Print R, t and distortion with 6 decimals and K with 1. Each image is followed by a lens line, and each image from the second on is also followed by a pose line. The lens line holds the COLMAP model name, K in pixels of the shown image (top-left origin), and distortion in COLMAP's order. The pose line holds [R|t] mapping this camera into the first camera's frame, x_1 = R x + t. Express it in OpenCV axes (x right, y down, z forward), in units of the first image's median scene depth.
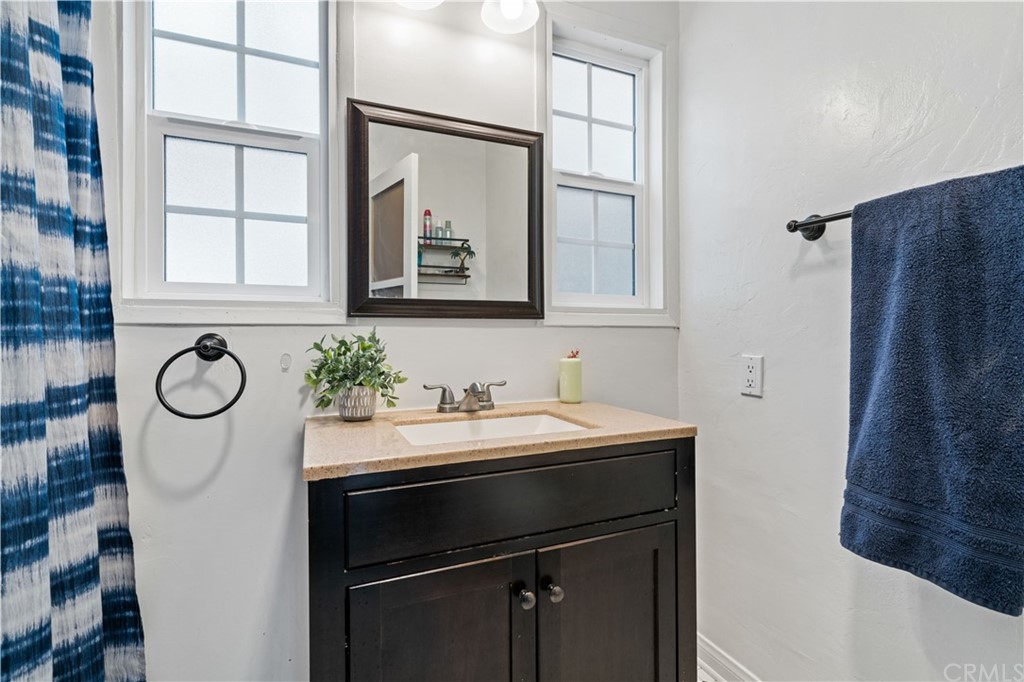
lens RADIAL K [[480.6, 0, 513.6], [0, 480.6, 332.2], [0, 0, 1]] dist [0.001977, 0.000787]
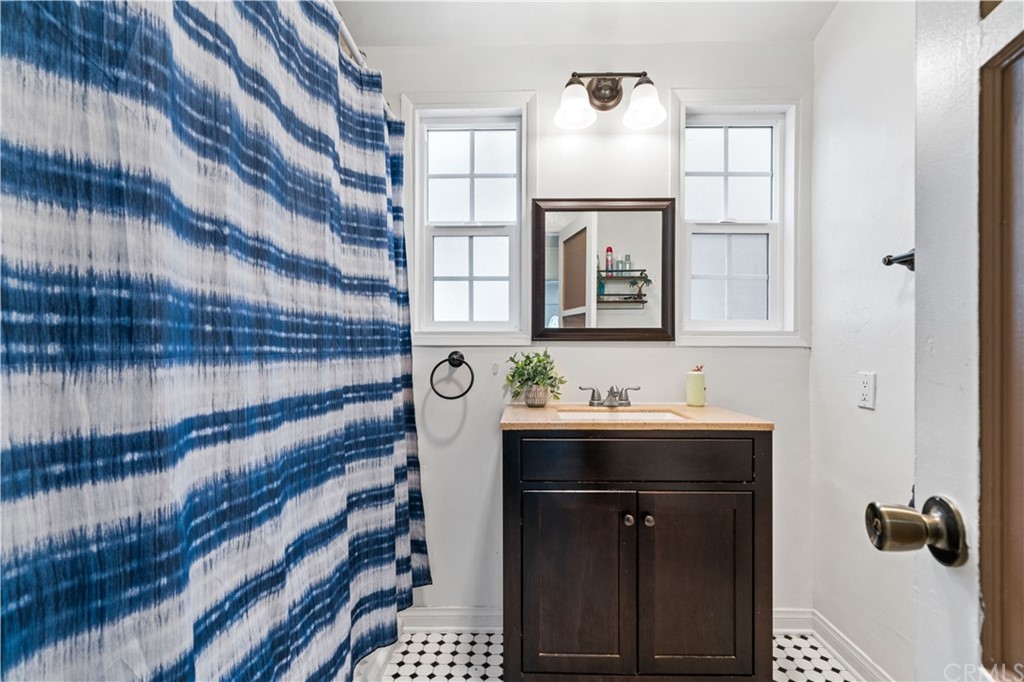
lens RADIAL K [[489.4, 0, 507.7], [0, 489.4, 348.8], [0, 0, 1]] dist [0.001838, 0.000967]
pose [[0.904880, 0.001784, -0.425663, 0.249455], [-0.003471, 0.999989, -0.003187, -0.000823], [0.425653, 0.004361, 0.904876, -0.446611]]
